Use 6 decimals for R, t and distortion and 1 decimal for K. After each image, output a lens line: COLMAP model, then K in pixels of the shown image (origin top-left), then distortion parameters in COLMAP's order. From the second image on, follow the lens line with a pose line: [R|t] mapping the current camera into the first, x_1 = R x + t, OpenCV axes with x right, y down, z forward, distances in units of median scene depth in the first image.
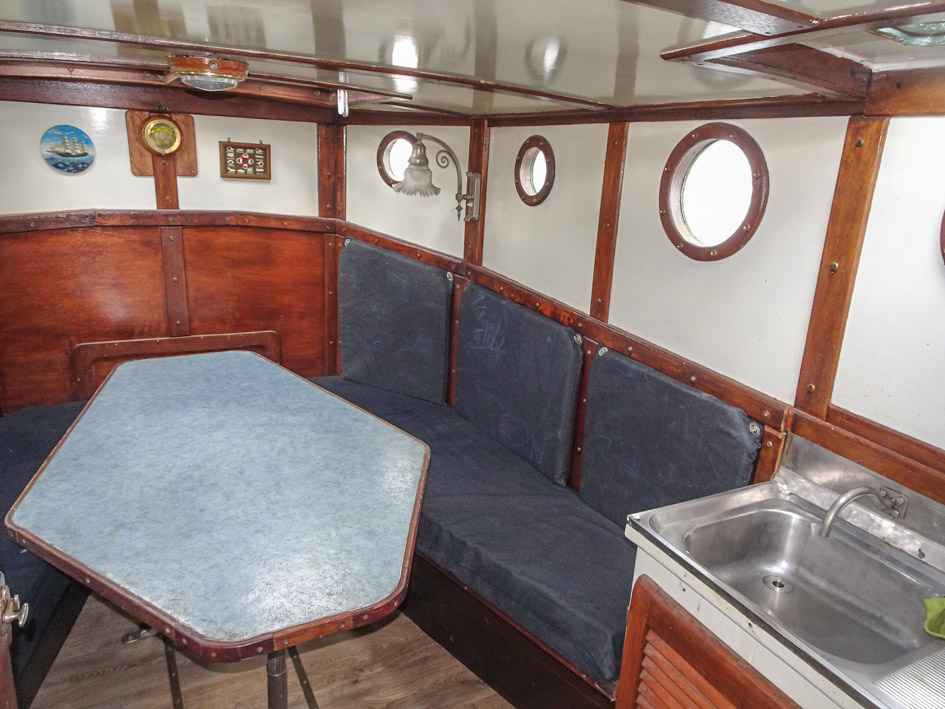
lens RADIAL K [[678.2, 0, 472.5], [0, 678.2, 354.5], [0, 0, 1]] dist [0.022749, 0.004168]
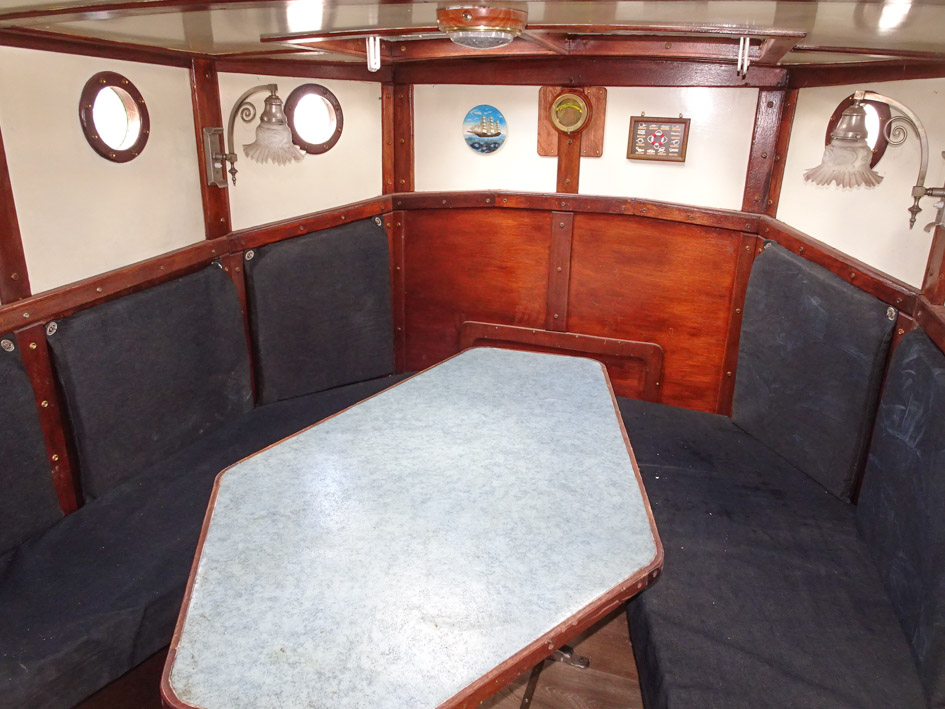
lens RADIAL K [[714.6, 0, 474.3], [0, 714.6, 356.8], [0, 0, 1]] dist [0.005967, 0.000603]
pose [[0.692941, 0.201985, -0.692123, 0.184530], [-0.197350, 0.976432, 0.087373, -0.060378], [0.693459, 0.076046, 0.716472, 0.255464]]
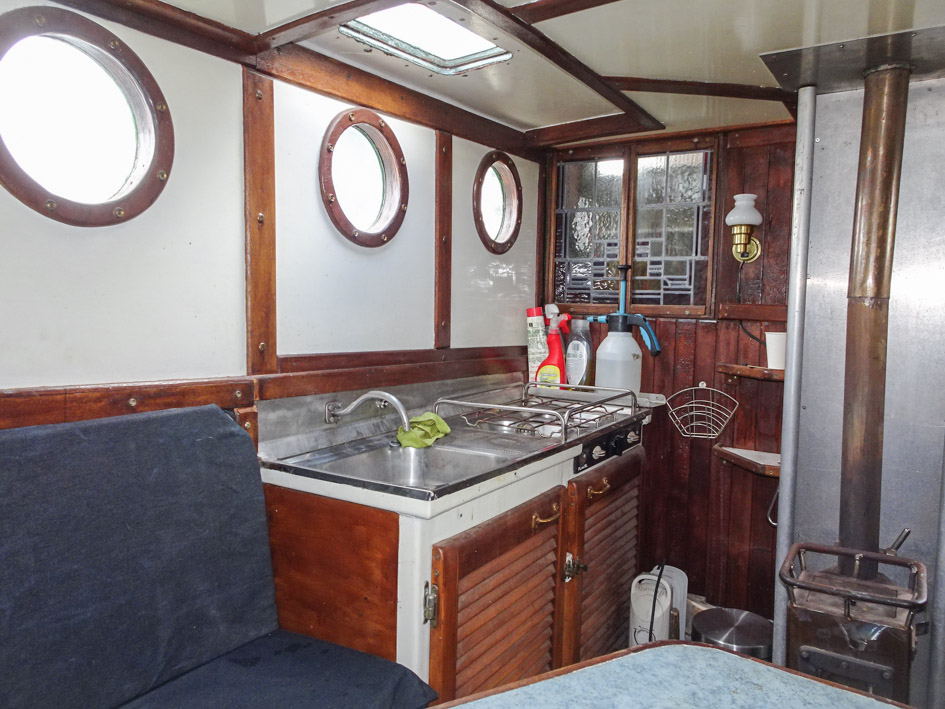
lens RADIAL K [[678.2, 0, 472.5], [0, 678.2, 354.5], [0, 0, 1]] dist [0.022749, 0.004168]
pose [[-0.502740, -0.142307, 0.852643, -0.274053], [0.205298, 0.938480, 0.277682, -0.085308], [-0.839705, 0.314648, -0.442597, 0.686086]]
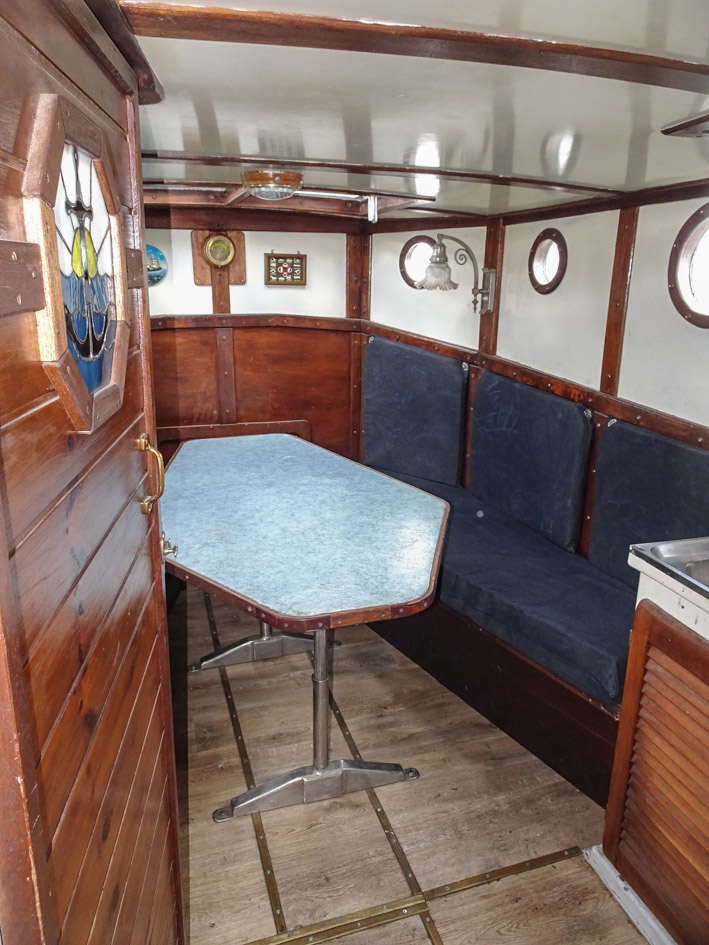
lens RADIAL K [[678.2, 0, 354.6], [0, 678.2, 469.0], [0, 0, 1]] dist [0.022749, 0.004168]
pose [[0.983182, 0.007890, -0.182457, -0.008742], [-0.010478, 0.999858, -0.013225, 0.069451], [0.182326, 0.014914, 0.983125, -0.103075]]
